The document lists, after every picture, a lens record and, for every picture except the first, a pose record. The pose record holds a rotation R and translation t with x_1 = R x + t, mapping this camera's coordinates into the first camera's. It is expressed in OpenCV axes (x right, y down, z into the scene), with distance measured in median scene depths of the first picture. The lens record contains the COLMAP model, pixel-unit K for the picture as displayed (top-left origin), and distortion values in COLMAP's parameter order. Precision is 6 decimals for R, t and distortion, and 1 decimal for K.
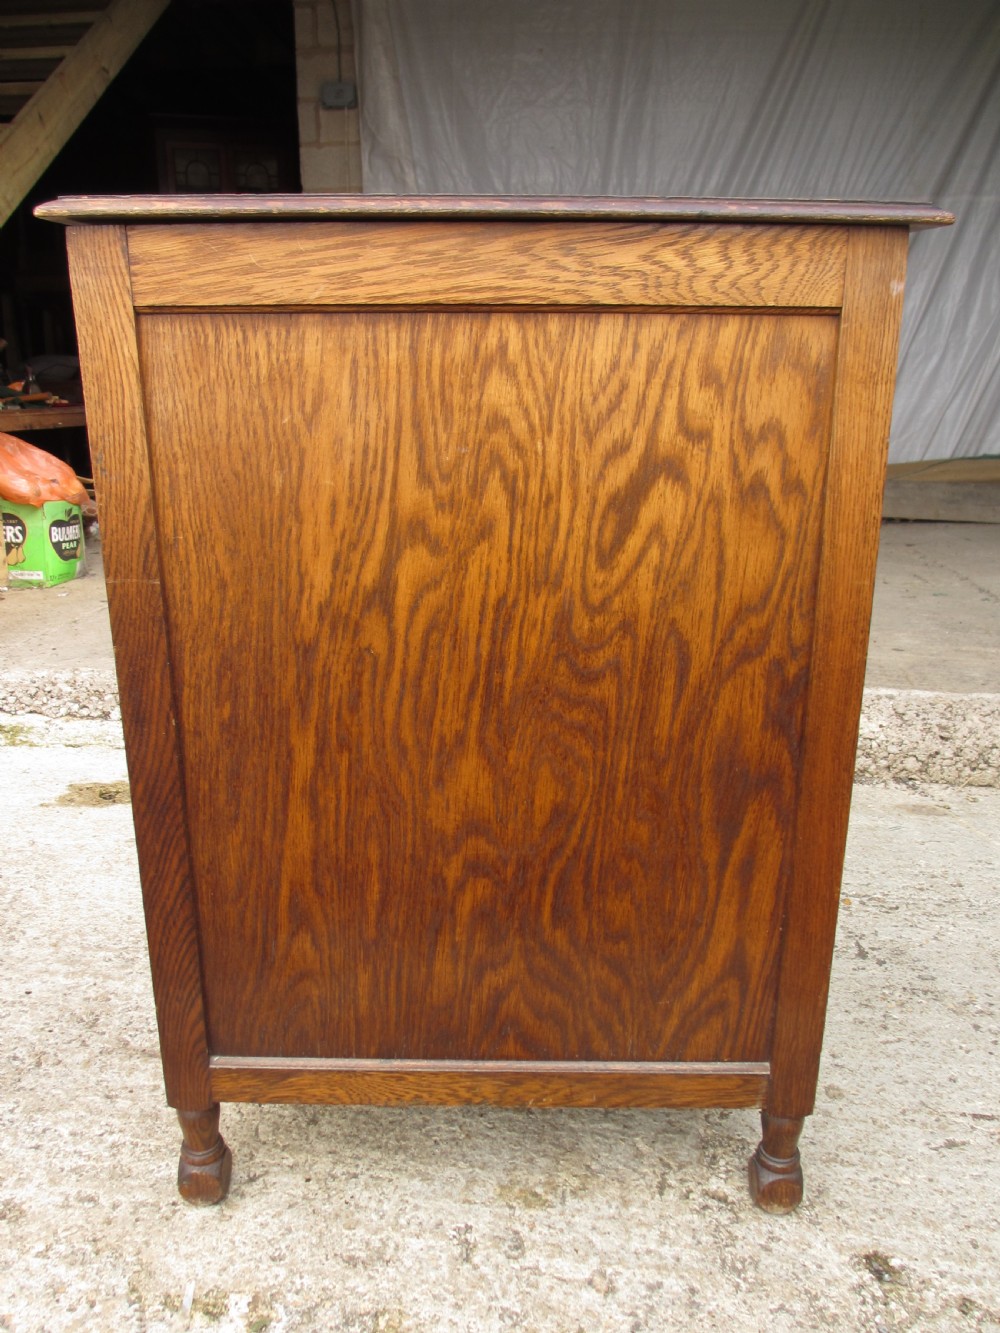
lens RADIAL K [[1070.2, 0, 499.9], [0, 1070.2, 652.9], [0, 0, 1]] dist [-0.067533, 0.013327]
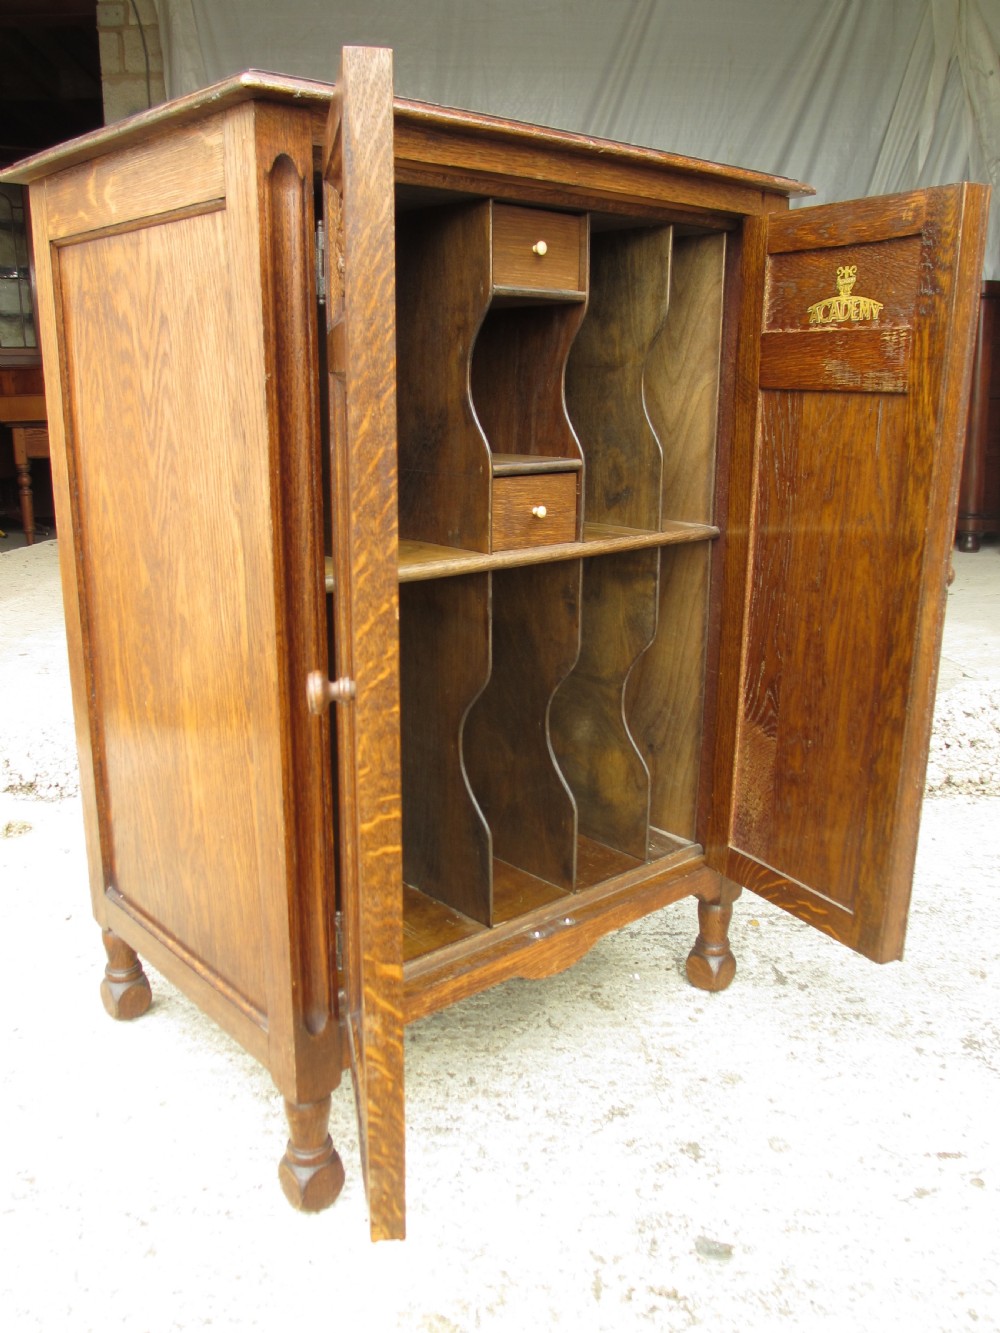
lens RADIAL K [[1080.4, 0, 500.0], [0, 1080.4, 666.5], [0, 0, 1]] dist [-0.069738, 0.019207]
pose [[0.988033, -0.046448, 0.147086, -0.015829], [0.050865, 0.998356, -0.026409, 0.043262], [-0.145618, 0.033575, 0.988771, 0.173802]]
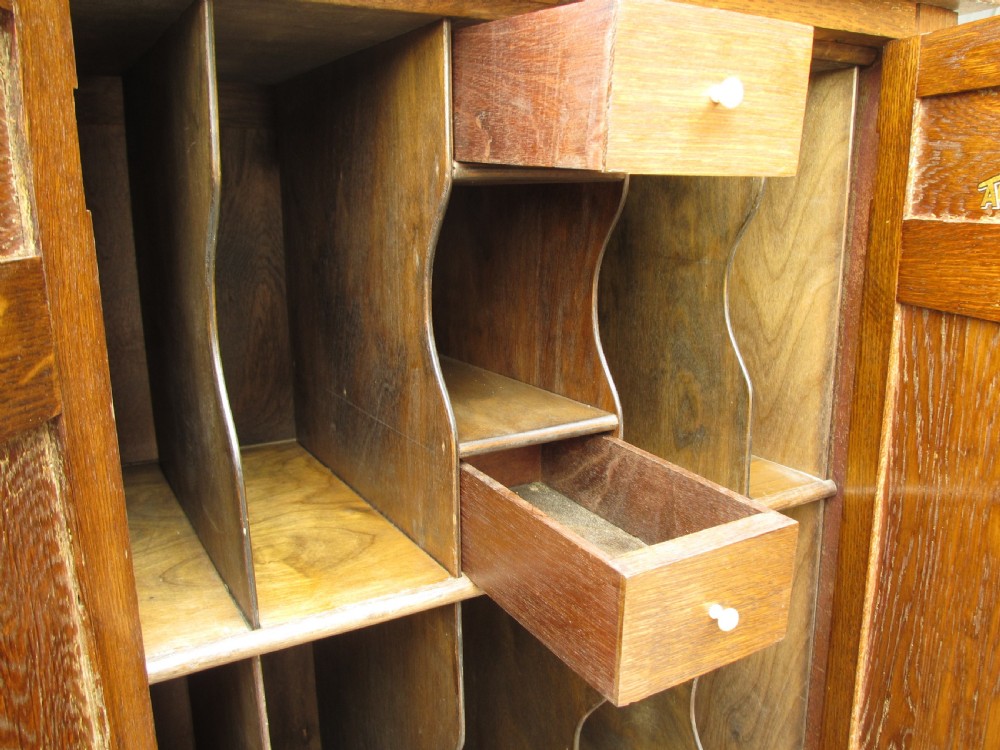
lens RADIAL K [[819.8, 0, 504.1], [0, 819.8, 378.3], [0, 0, 1]] dist [-0.056160, 0.011121]
pose [[0.999218, -0.009737, -0.038311, 0.145308], [0.006918, 0.997304, -0.073048, -0.136850], [0.038919, 0.072726, 0.996592, 0.593081]]
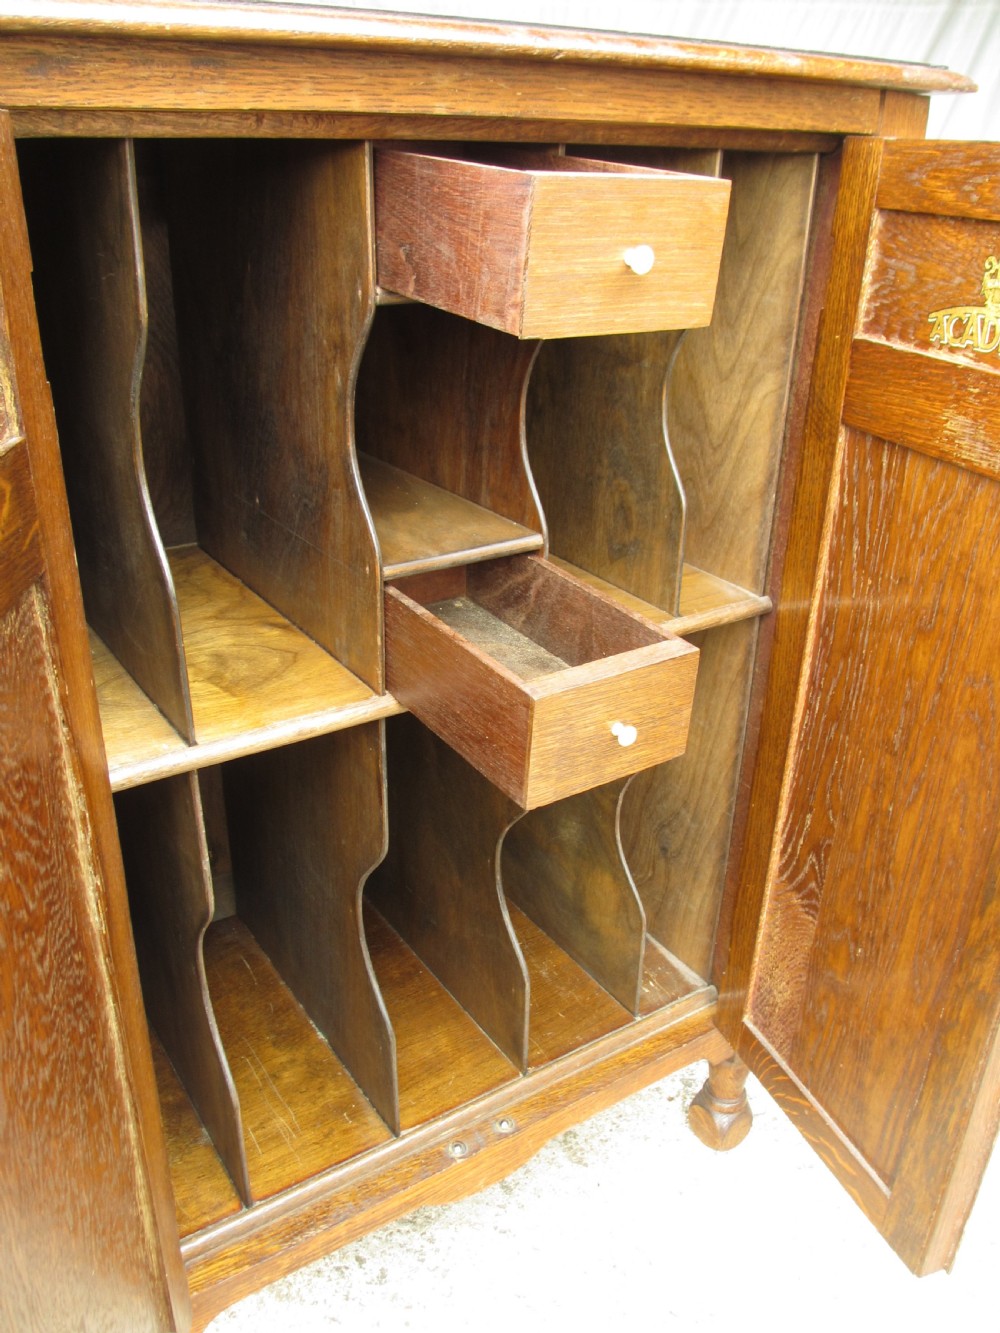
lens RADIAL K [[1092.8, 0, 494.9], [0, 1092.8, 668.7], [0, 0, 1]] dist [-0.056160, 0.011121]
pose [[0.999772, 0.001022, 0.021316, 0.151747], [-0.004312, 0.987924, 0.154881, -0.169389], [-0.020901, -0.154938, 0.987703, 0.448748]]
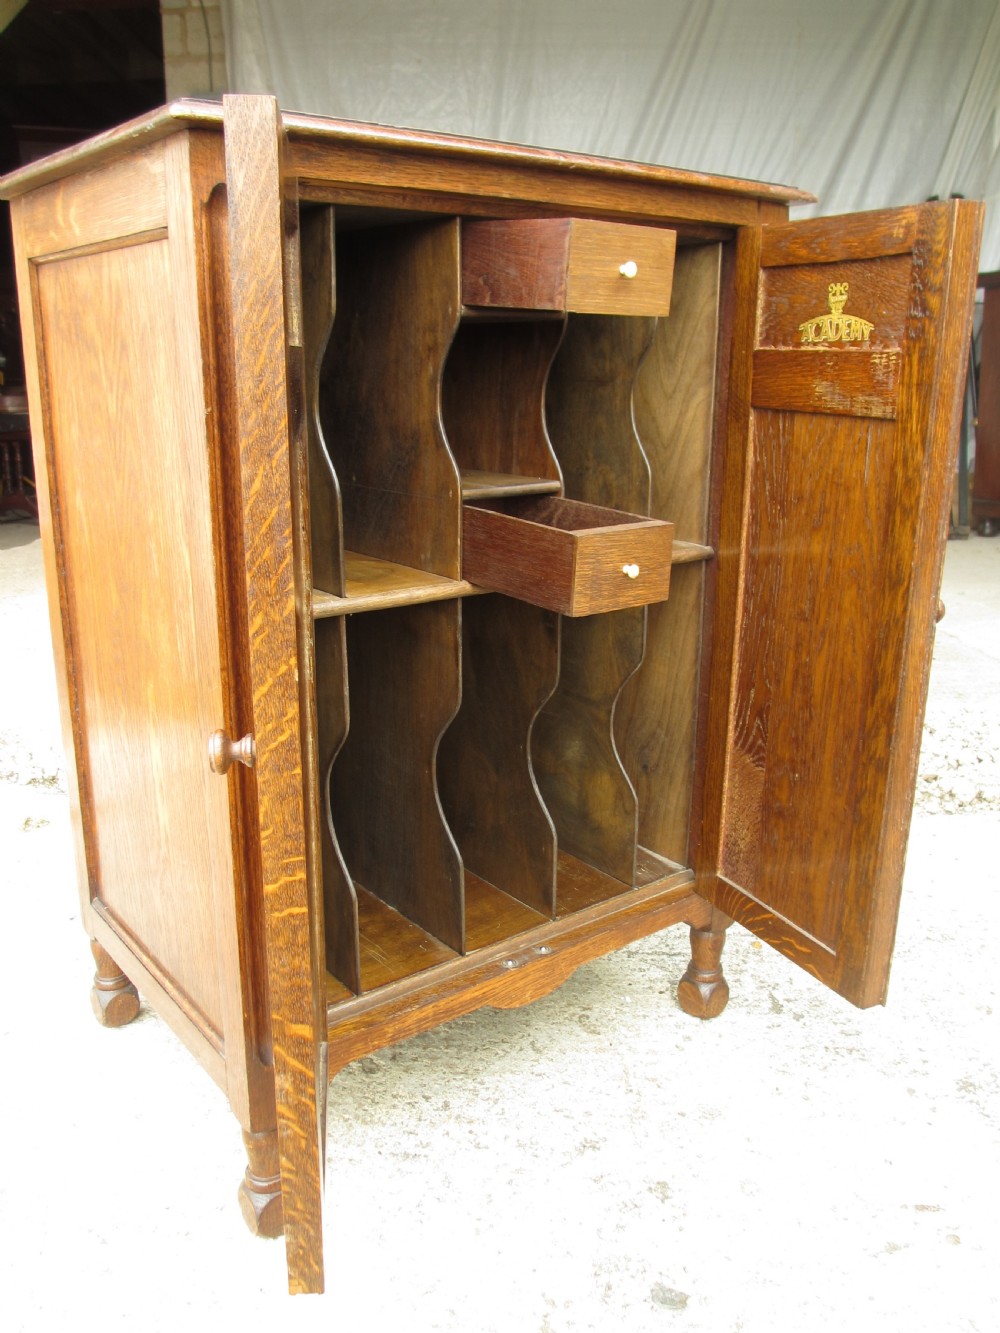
lens RADIAL K [[1080.1, 0, 495.3], [0, 1080.1, 666.3], [0, 0, 1]] dist [-0.069772, 0.012528]
pose [[0.995700, -0.030374, 0.087518, 0.057225], [0.031368, 0.999458, -0.010000, 0.007379], [-0.087167, 0.012702, 0.996113, 0.184010]]
